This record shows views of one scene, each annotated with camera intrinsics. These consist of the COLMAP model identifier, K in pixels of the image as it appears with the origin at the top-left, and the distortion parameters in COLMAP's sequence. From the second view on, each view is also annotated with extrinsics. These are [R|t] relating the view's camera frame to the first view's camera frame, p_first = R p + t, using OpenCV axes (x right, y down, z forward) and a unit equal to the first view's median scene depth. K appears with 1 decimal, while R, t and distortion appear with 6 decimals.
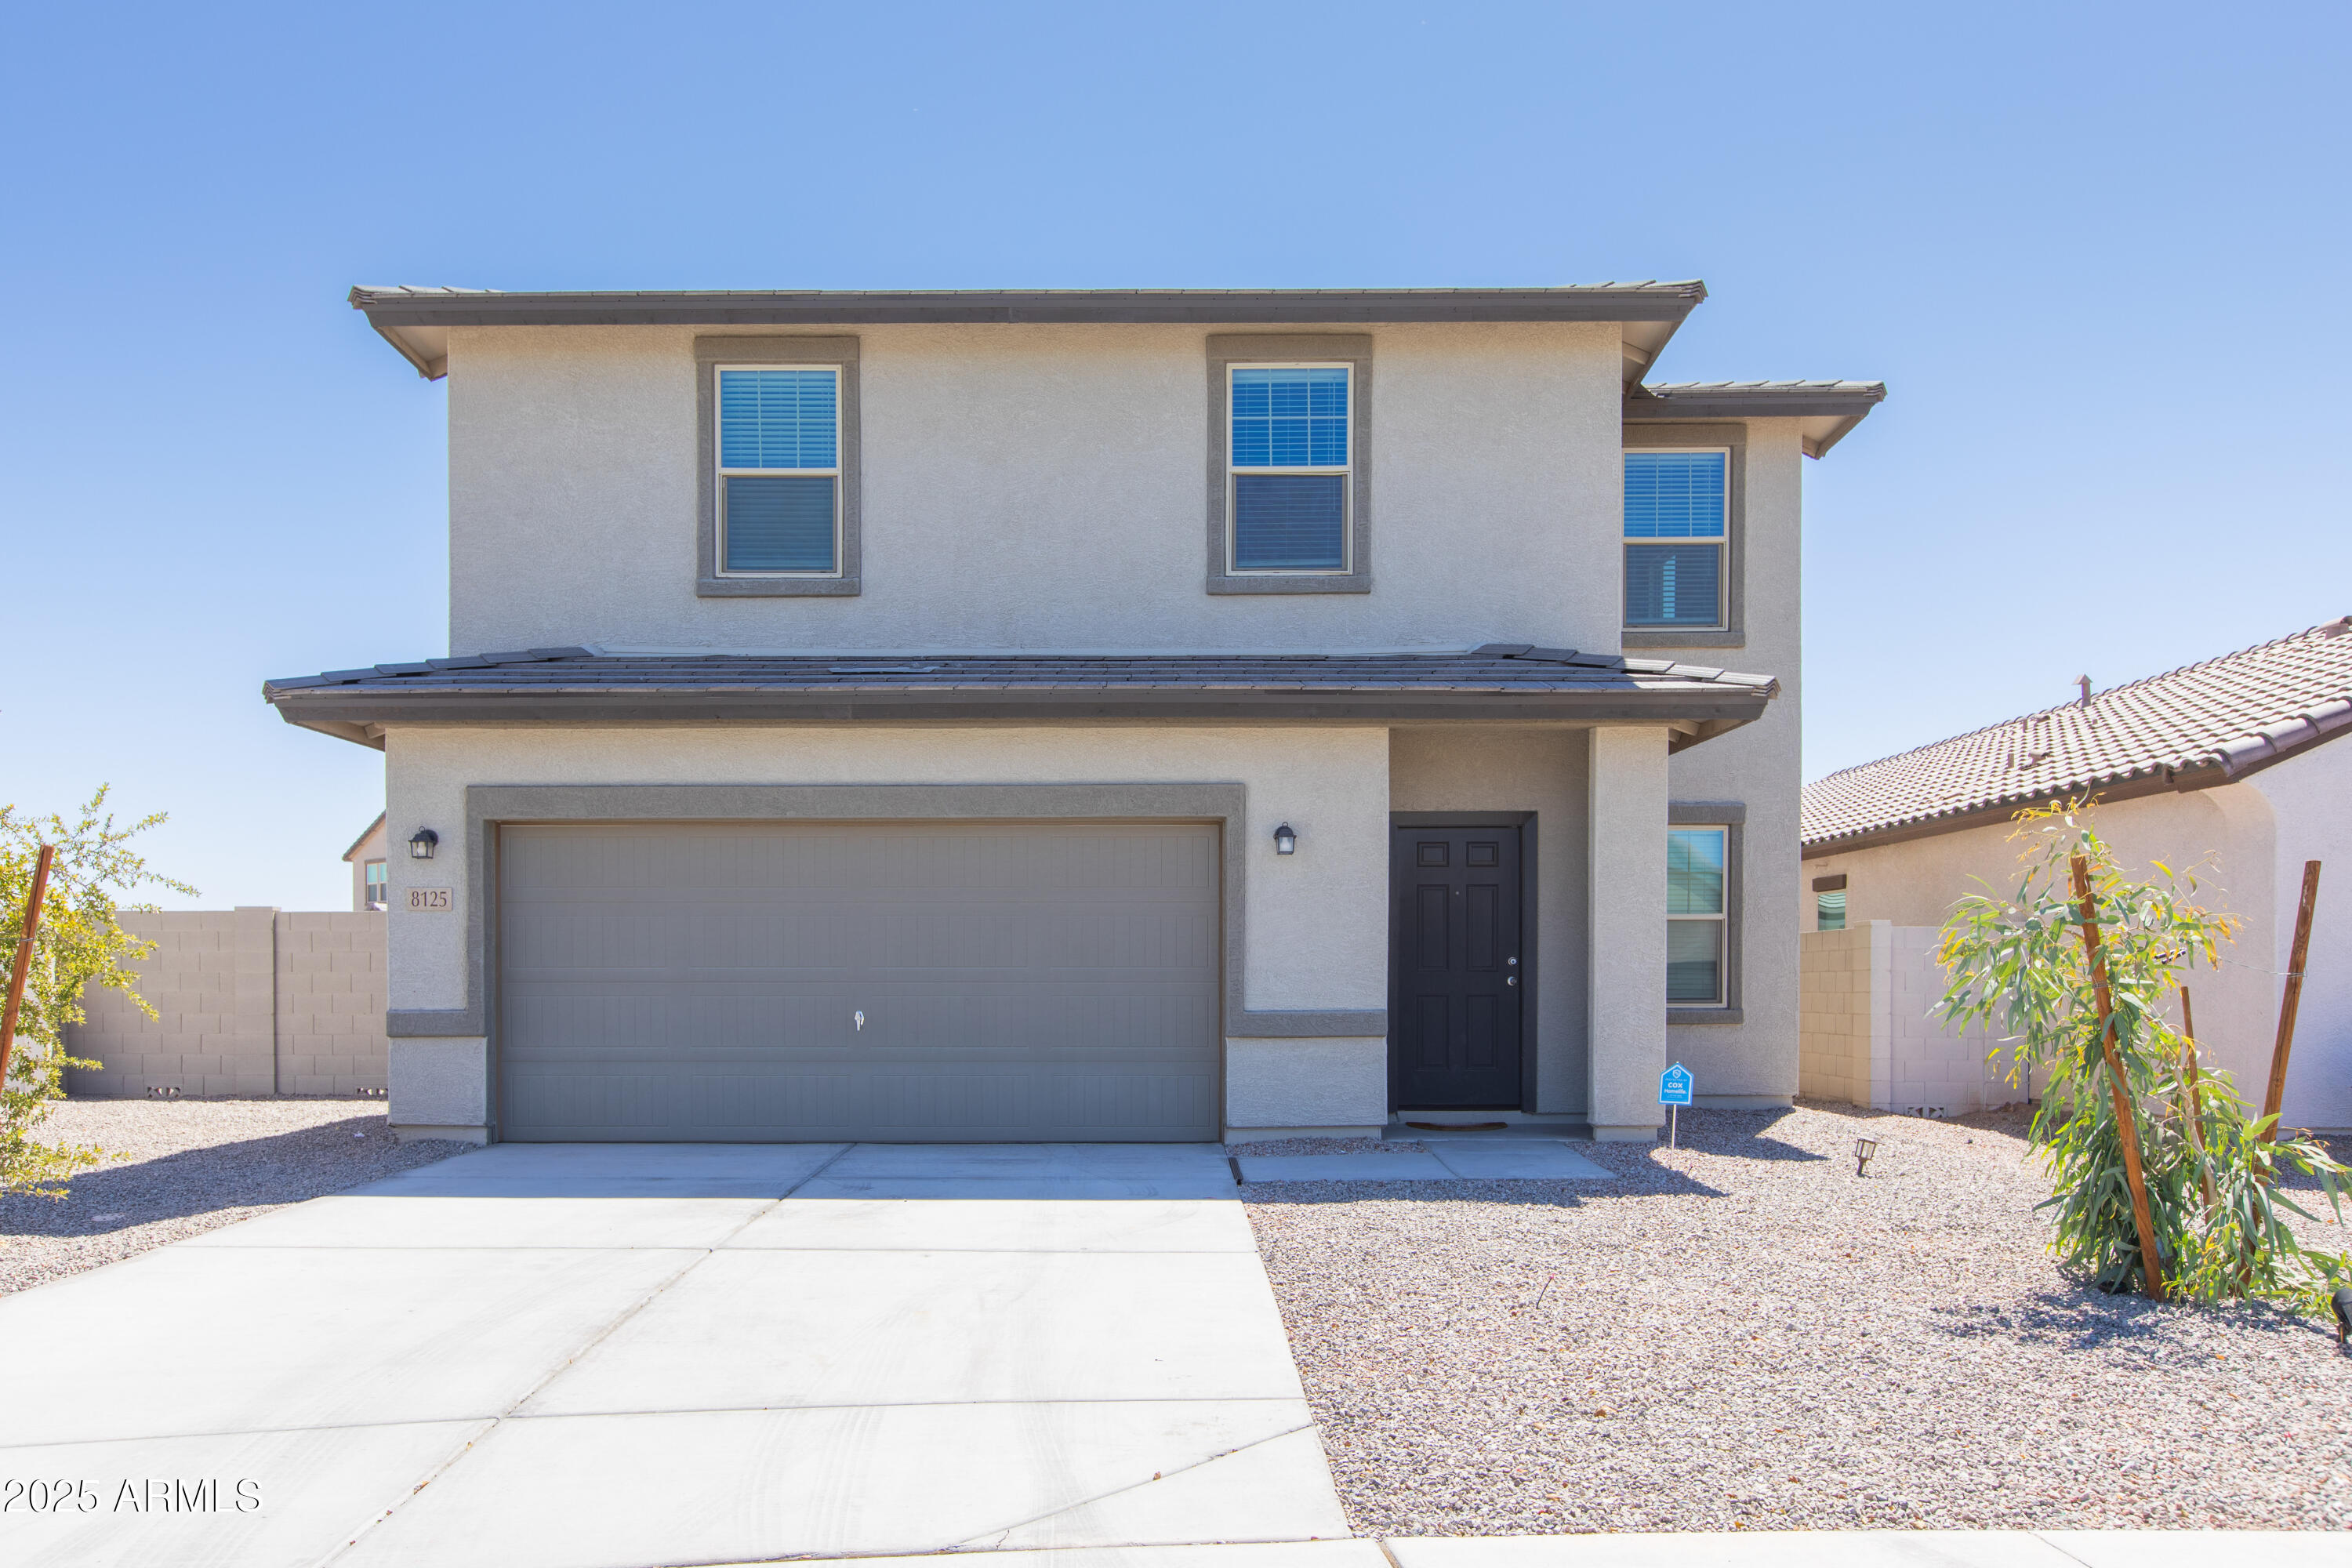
lens RADIAL K [[1695.7, 0, 1162.1], [0, 1695.7, 986.9], [0, 0, 1]] dist [0.002911, -0.004880]
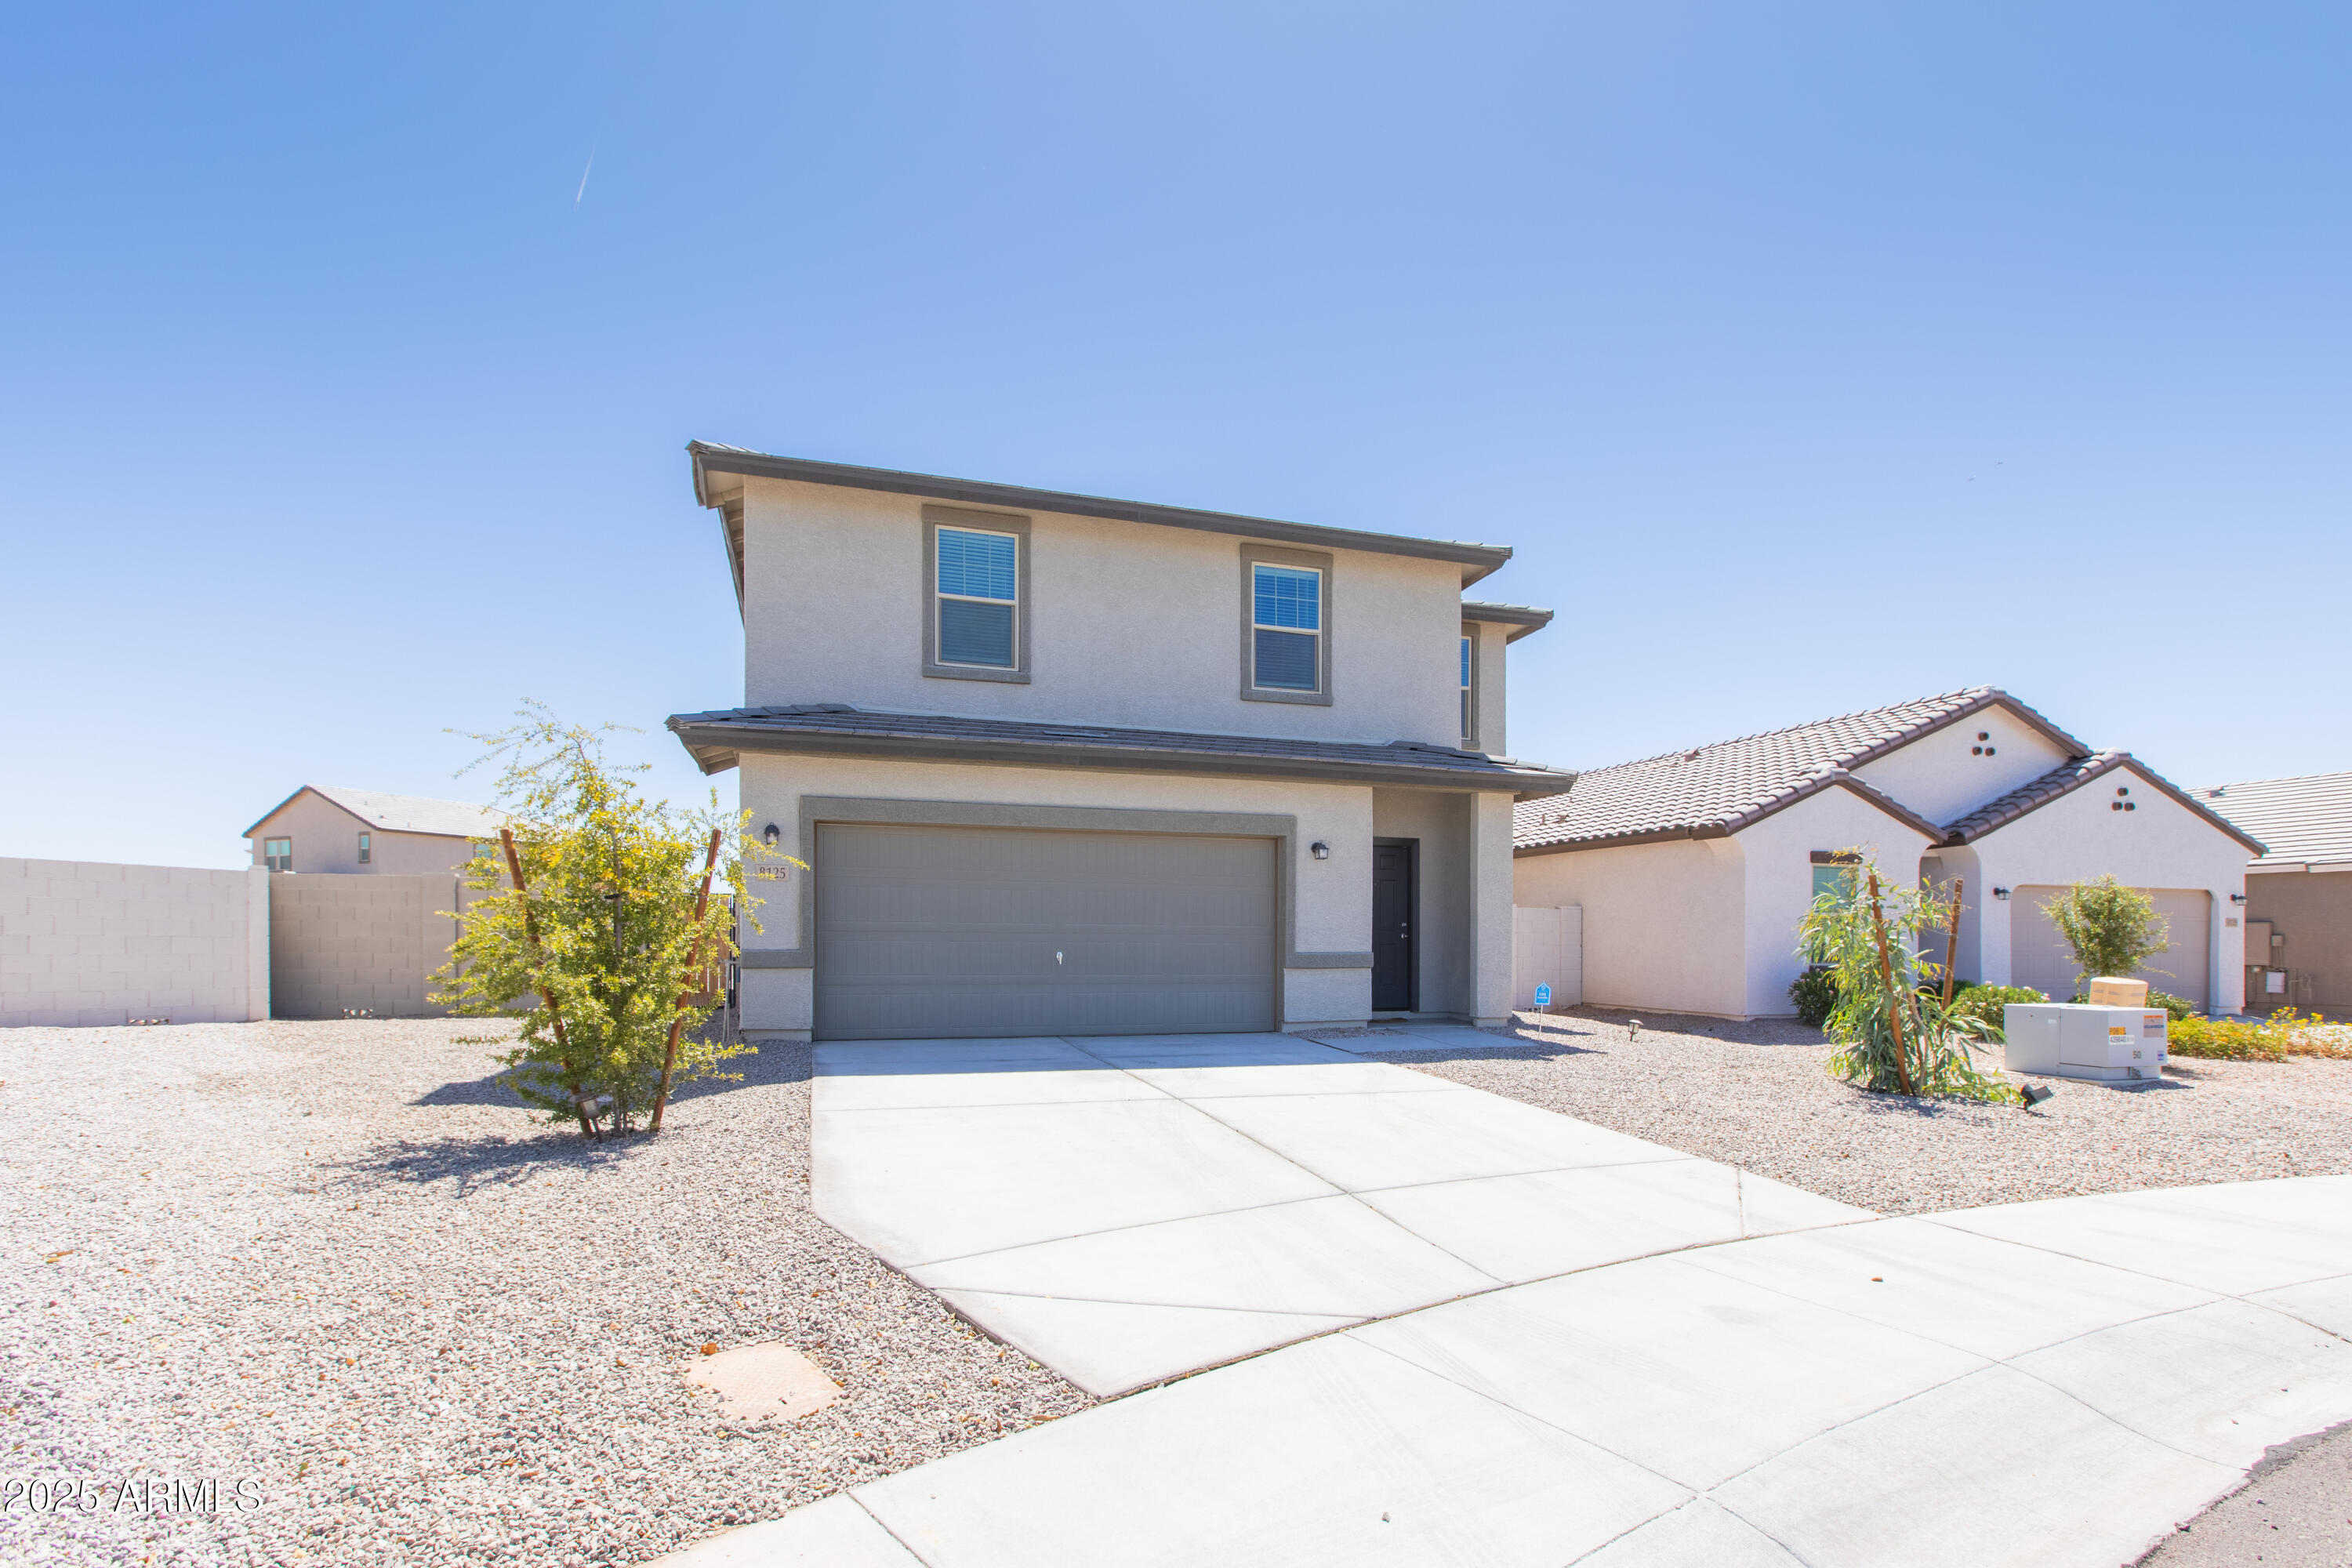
lens RADIAL K [[1090.1, 0, 1182.1], [0, 1090.1, 923.0], [0, 0, 1]] dist [-0.001252, 0.001338]
pose [[0.953233, 0.011732, 0.302007, -0.344375], [-0.006542, 0.999813, -0.018188, 0.004671], [-0.302164, 0.015362, 0.953132, 0.012615]]
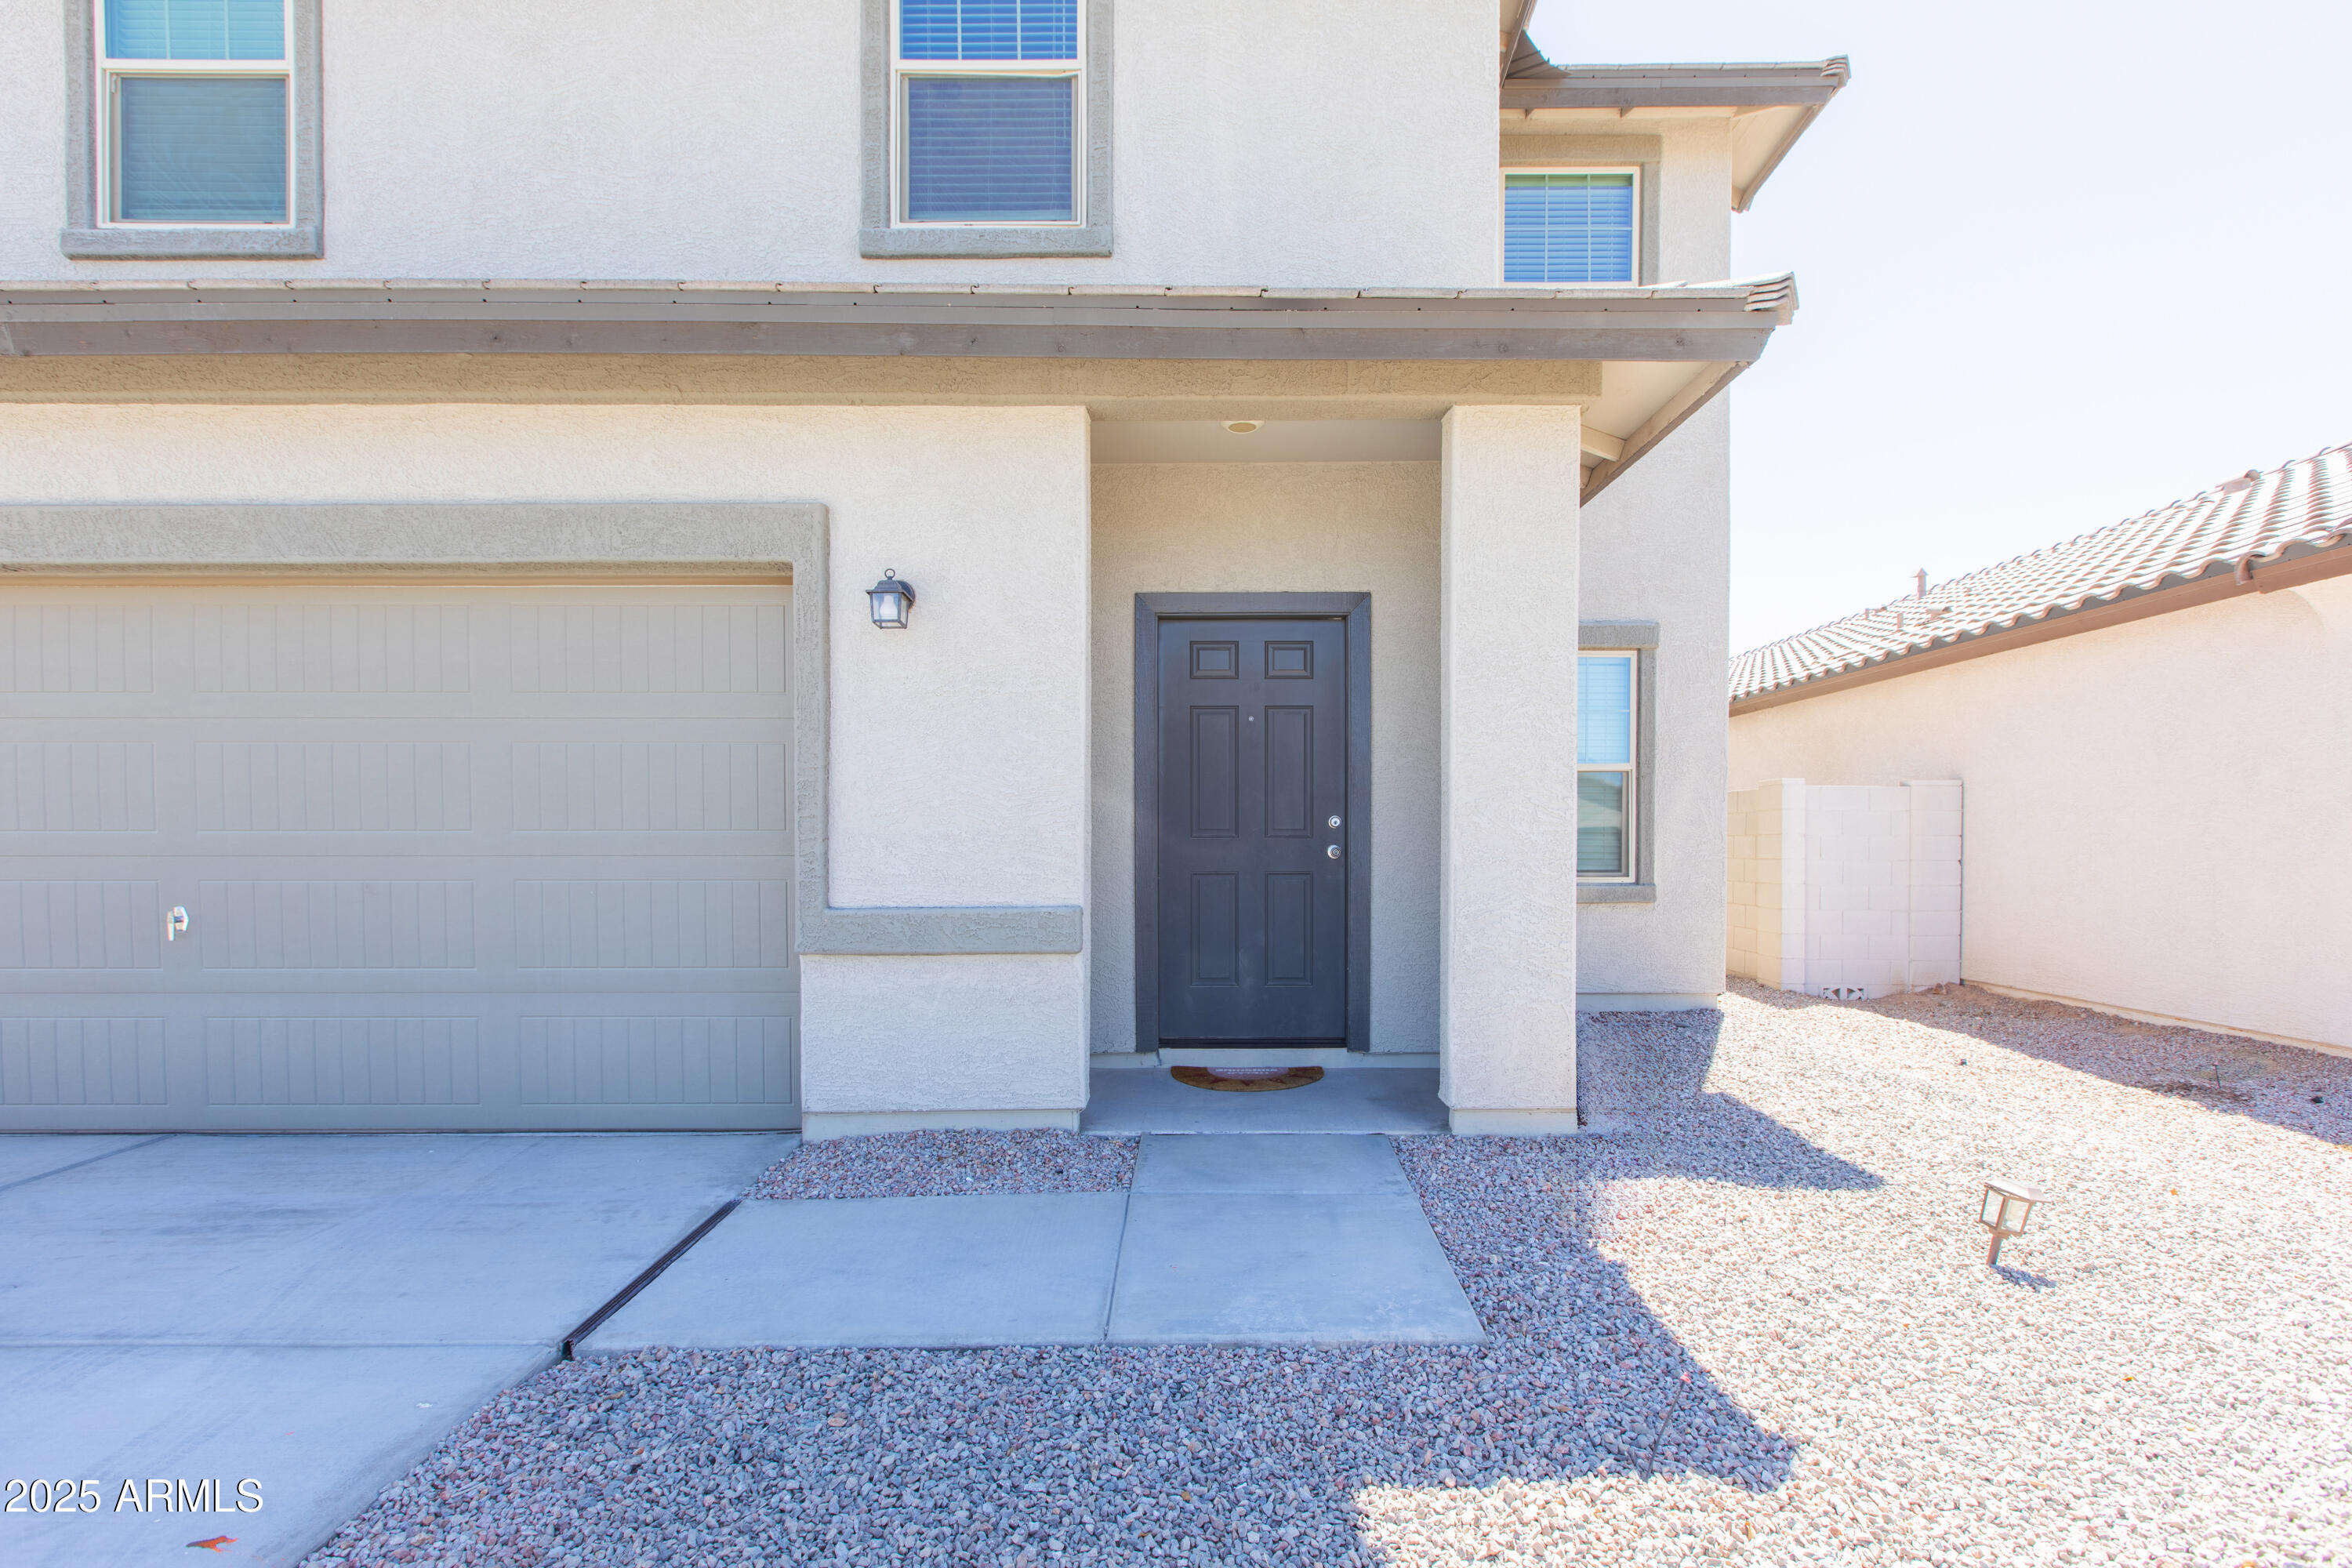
lens RADIAL K [[1090.1, 0, 1220.3], [0, 1090.1, 854.9], [0, 0, 1]] dist [-0.001252, 0.001338]
pose [[0.999975, -0.001990, 0.006825, 0.160658], [0.001940, 0.999971, 0.007328, -0.005434], [-0.006839, -0.007314, 0.999950, 0.580516]]
